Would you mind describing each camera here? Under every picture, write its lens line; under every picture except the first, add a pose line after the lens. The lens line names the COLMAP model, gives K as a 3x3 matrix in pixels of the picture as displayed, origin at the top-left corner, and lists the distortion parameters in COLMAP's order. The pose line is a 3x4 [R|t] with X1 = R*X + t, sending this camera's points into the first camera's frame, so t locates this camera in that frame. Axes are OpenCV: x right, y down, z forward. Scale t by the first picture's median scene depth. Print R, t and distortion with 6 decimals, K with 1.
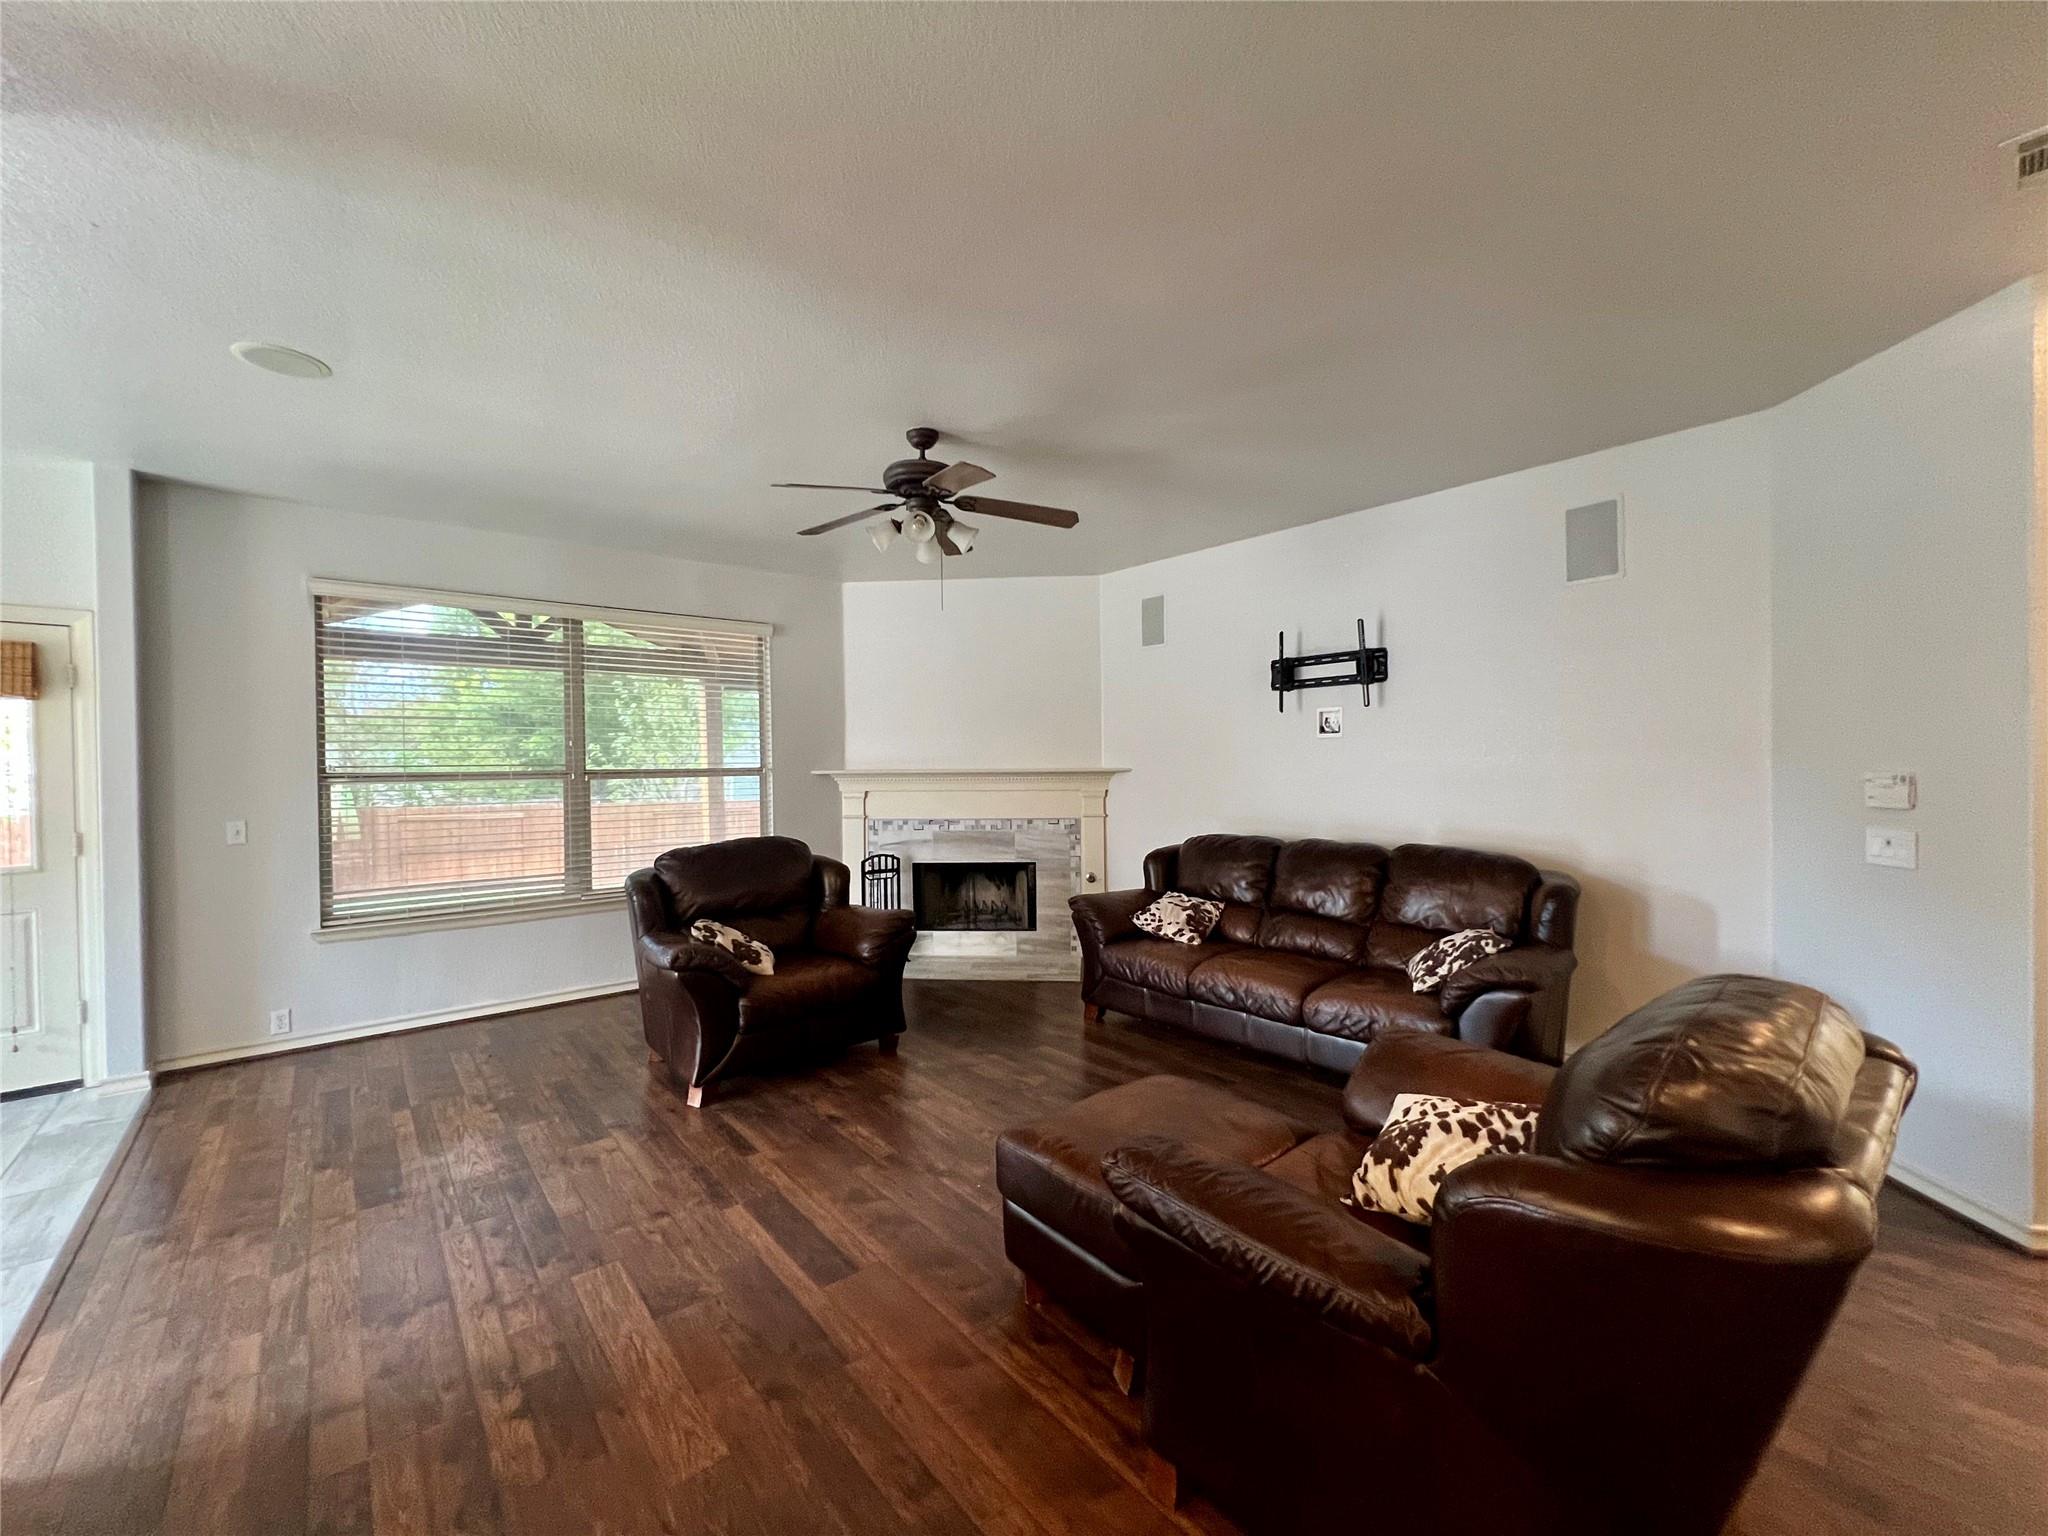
lens RADIAL K [[819.4, 0, 1024.0], [0, 819.4, 768.0], [0, 0, 1]] dist [-0.002318, -0.000002]
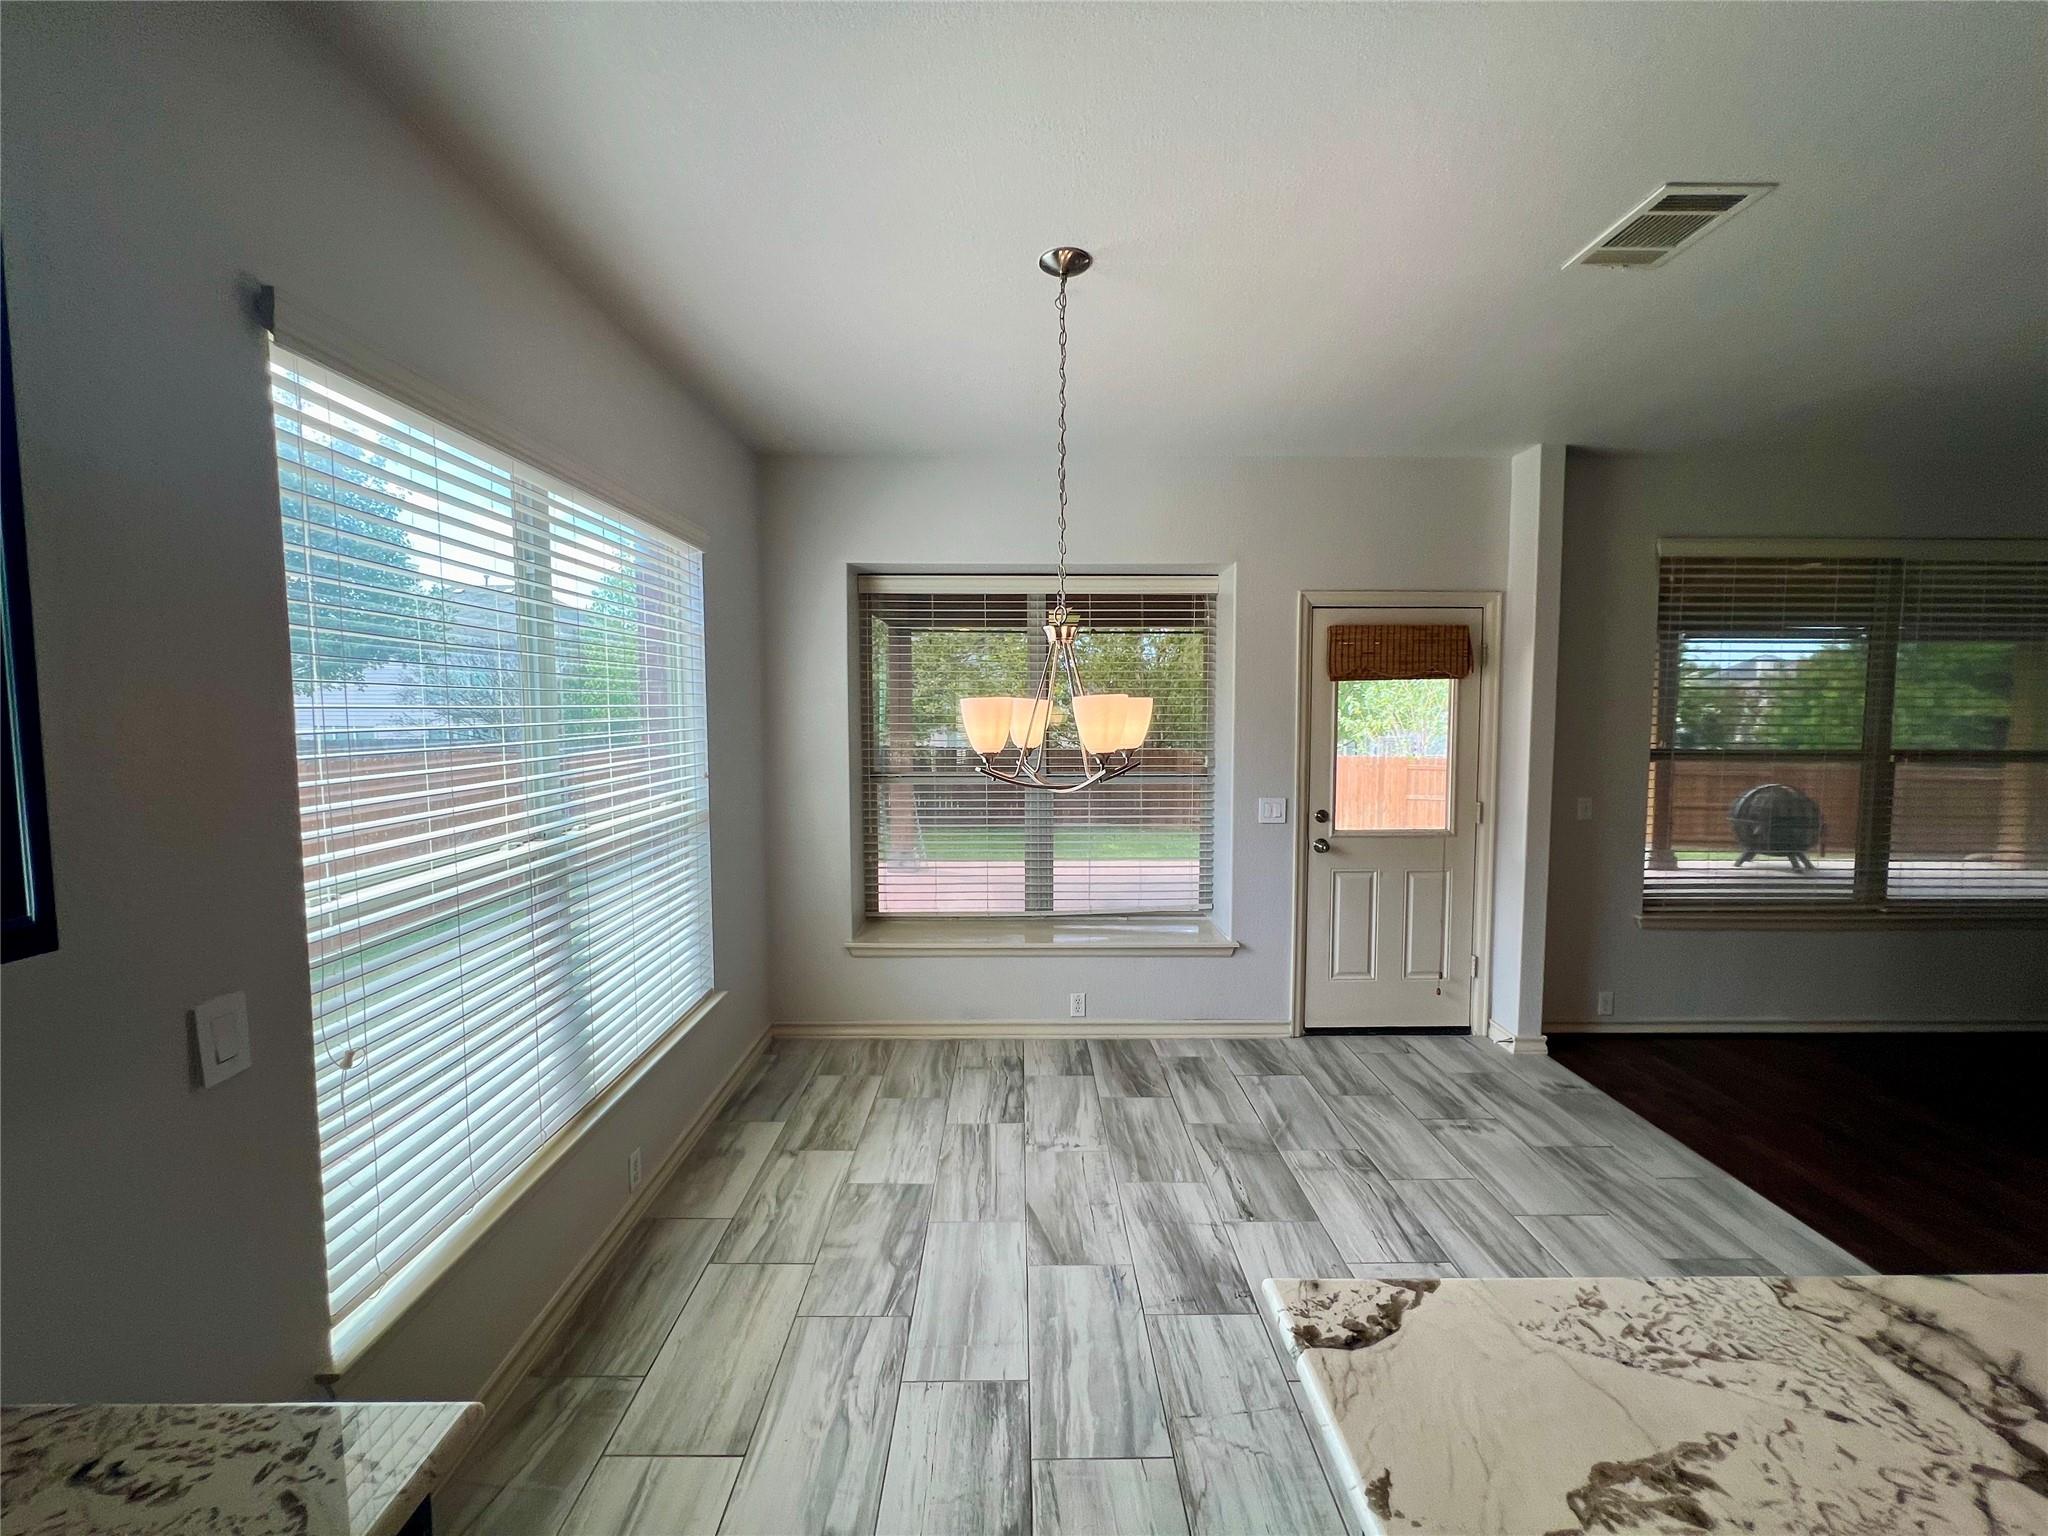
lens RADIAL K [[821.9, 0, 1024.0], [0, 821.9, 768.0], [0, 0, 1]] dist [-0.003951, 0.000382]
pose [[0.768200, 0.058479, -0.637533, -0.767388], [-0.016168, 0.997274, 0.071995, -0.026819], [0.640005, -0.044999, 0.767052, -0.172325]]
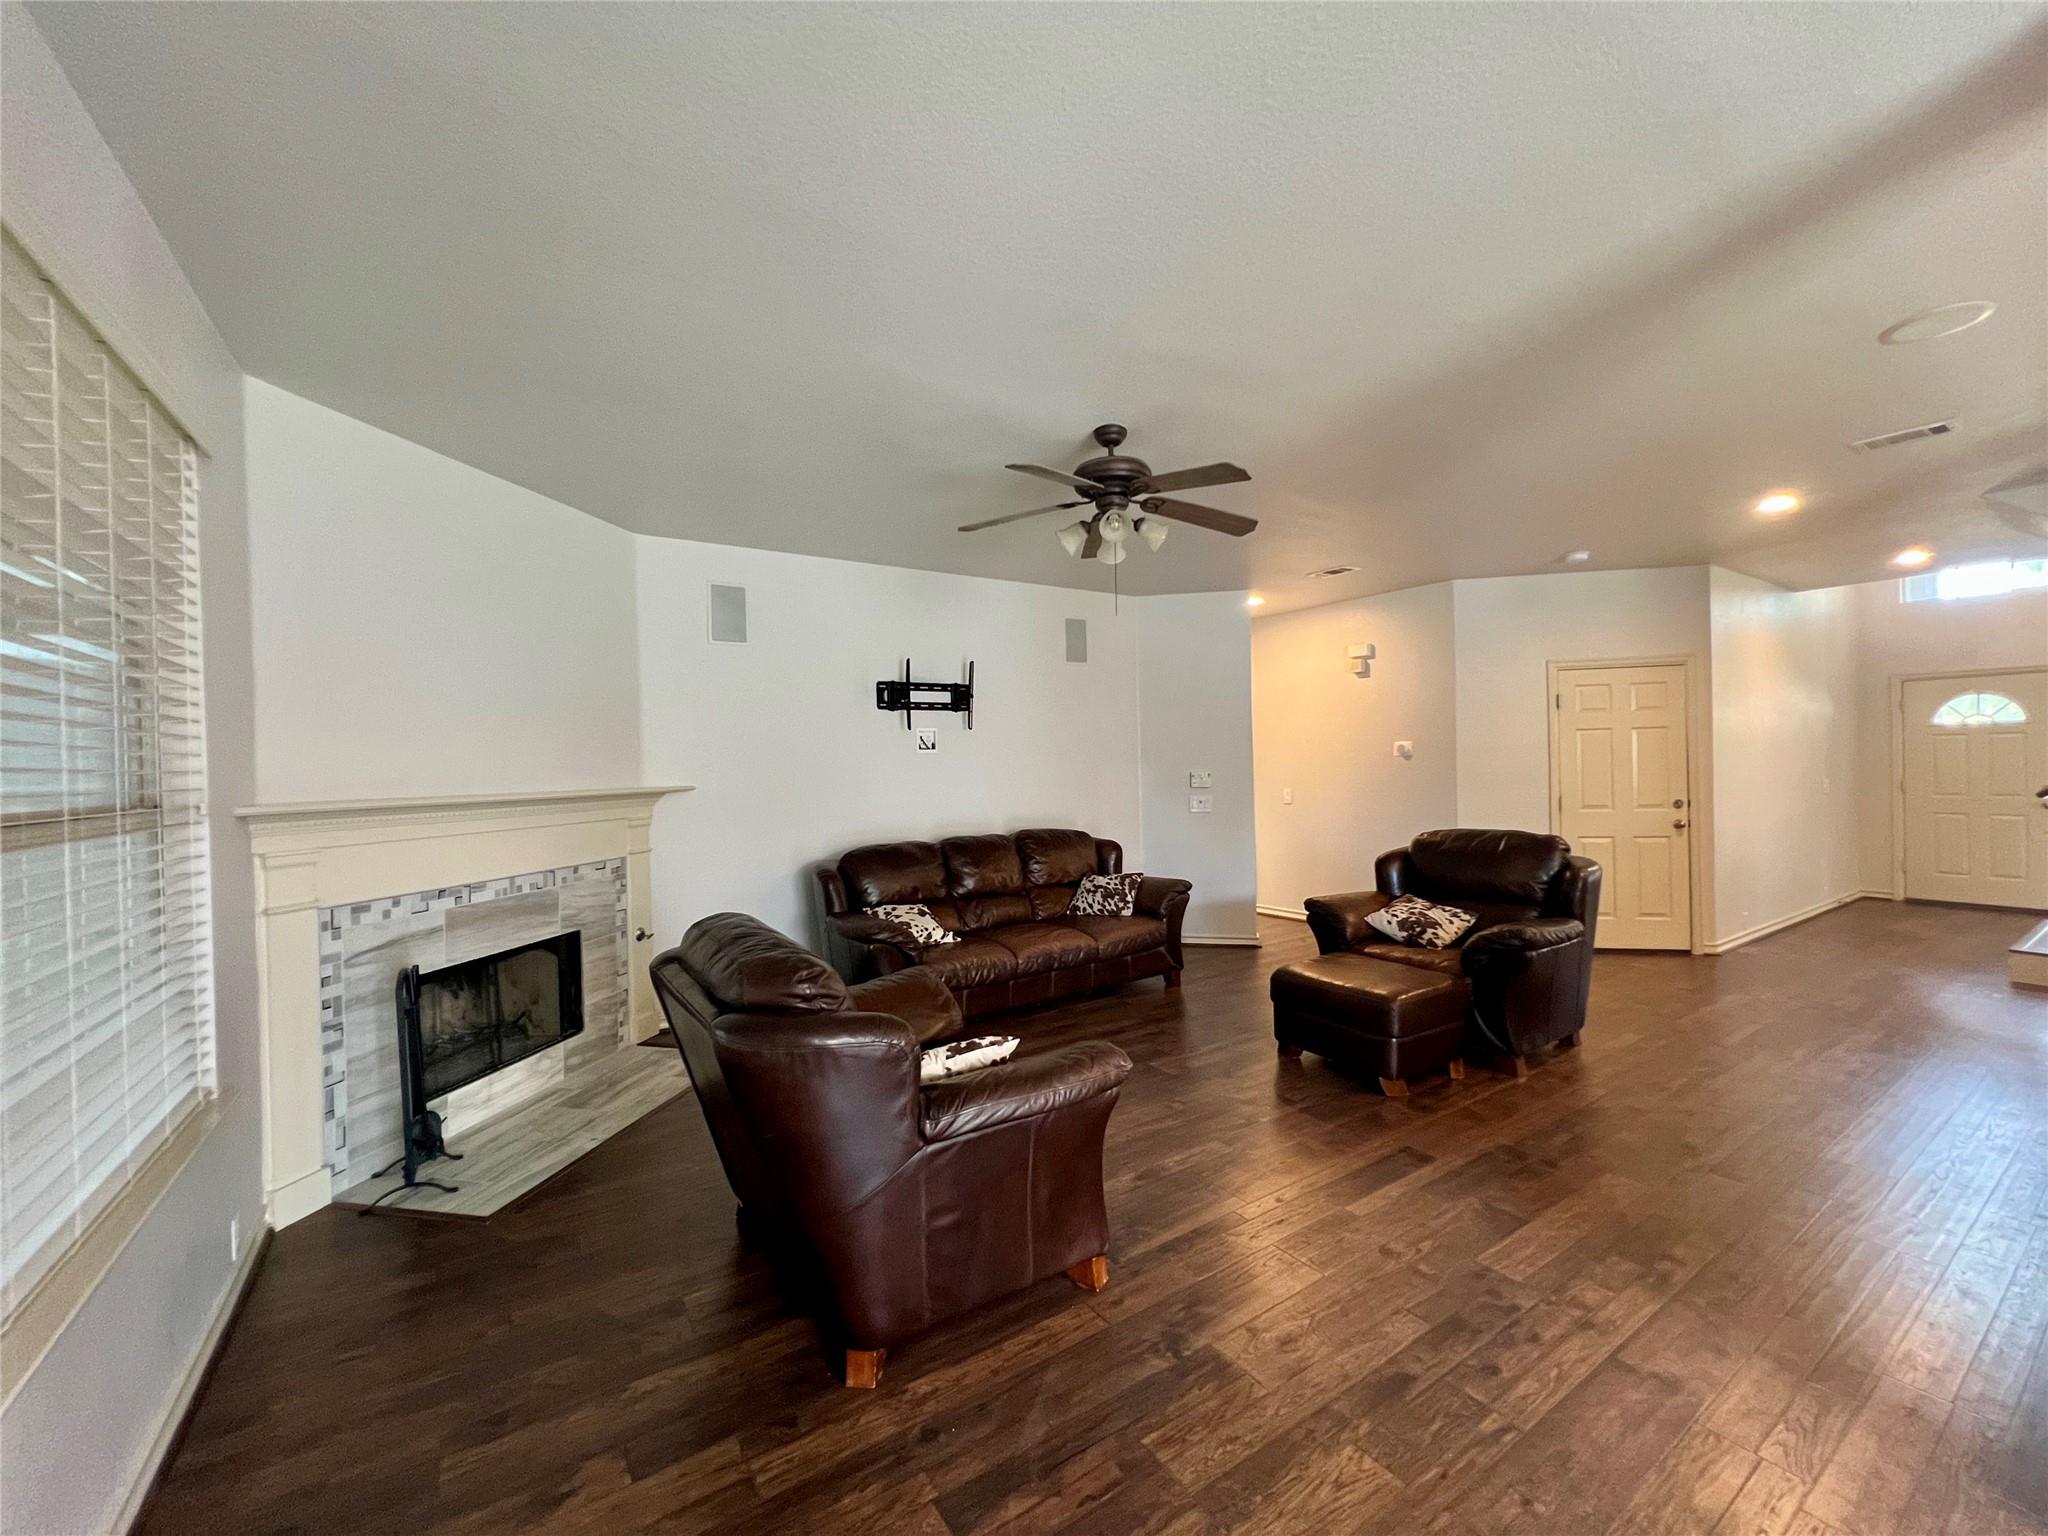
lens RADIAL K [[819.4, 0, 1024.0], [0, 819.4, 768.0], [0, 0, 1]] dist [-0.002318, -0.000002]
pose [[0.119810, 0.004321, 0.992787, -0.825101], [0.029340, 0.999538, -0.007891, -0.002305], [-0.992363, 0.030074, 0.119628, 0.747799]]
